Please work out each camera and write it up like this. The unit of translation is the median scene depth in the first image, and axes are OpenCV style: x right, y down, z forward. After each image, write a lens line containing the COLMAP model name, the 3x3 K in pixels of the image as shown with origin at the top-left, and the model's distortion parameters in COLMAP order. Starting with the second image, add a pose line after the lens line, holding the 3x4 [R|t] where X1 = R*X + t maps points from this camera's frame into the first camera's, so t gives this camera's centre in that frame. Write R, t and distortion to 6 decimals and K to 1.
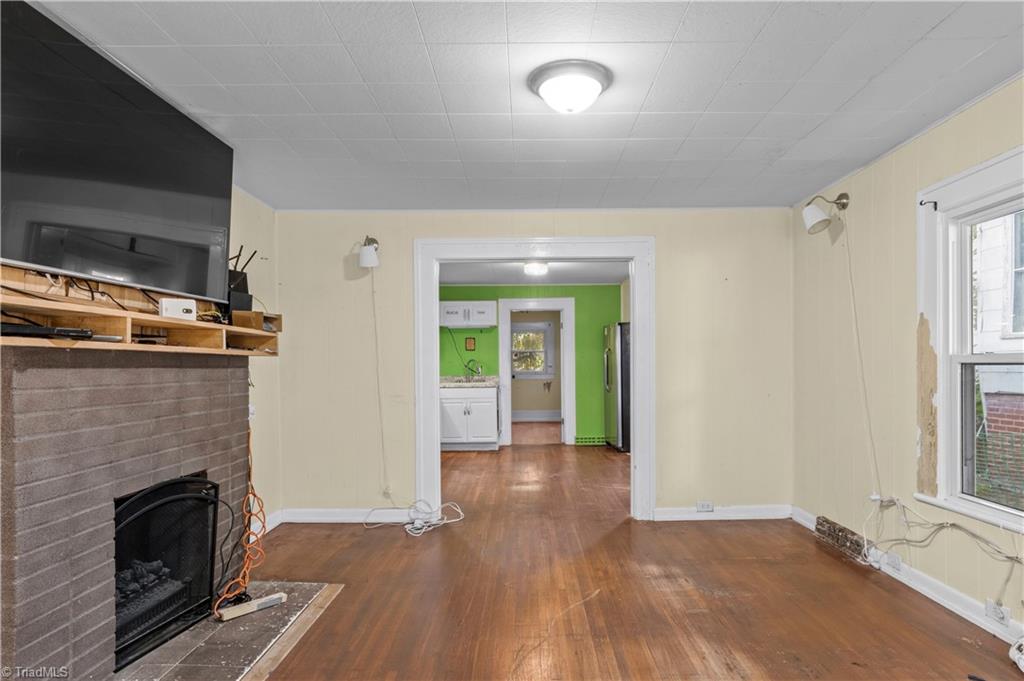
lens RADIAL K [[580.1, 0, 519.5], [0, 580.1, 374.3], [0, 0, 1]] dist [0.004150, -0.003688]
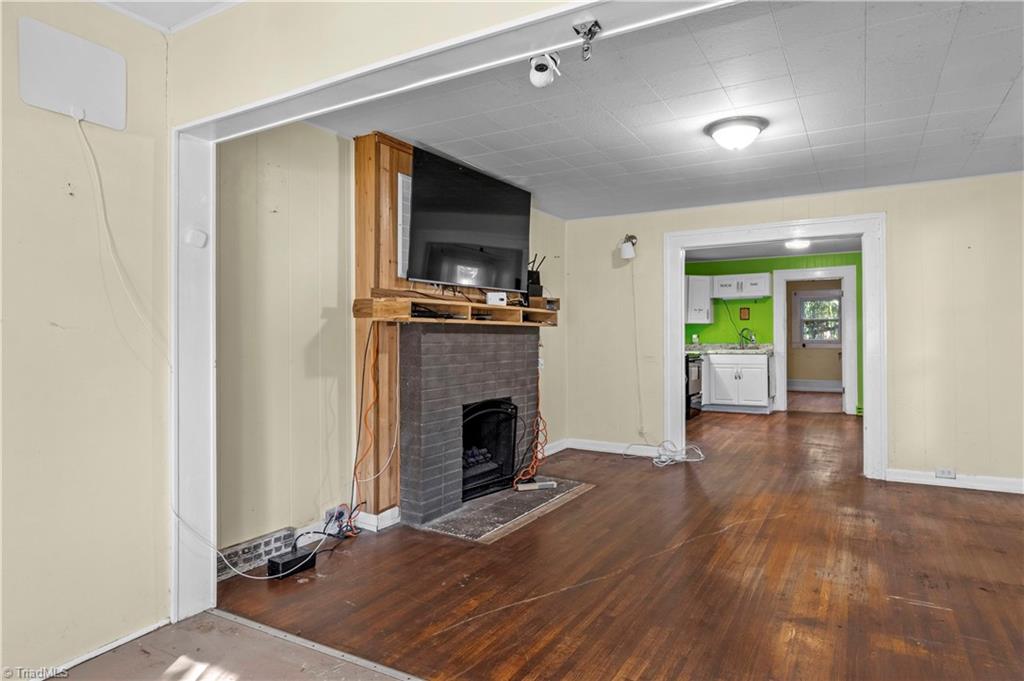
lens RADIAL K [[580.1, 0, 544.2], [0, 580.1, 336.4], [0, 0, 1]] dist [0.004150, -0.003688]
pose [[0.881845, 0.004203, -0.471521, 0.252016], [-0.009752, 0.999909, -0.009326, 0.008274], [0.471439, 0.012822, 0.881806, -0.318814]]
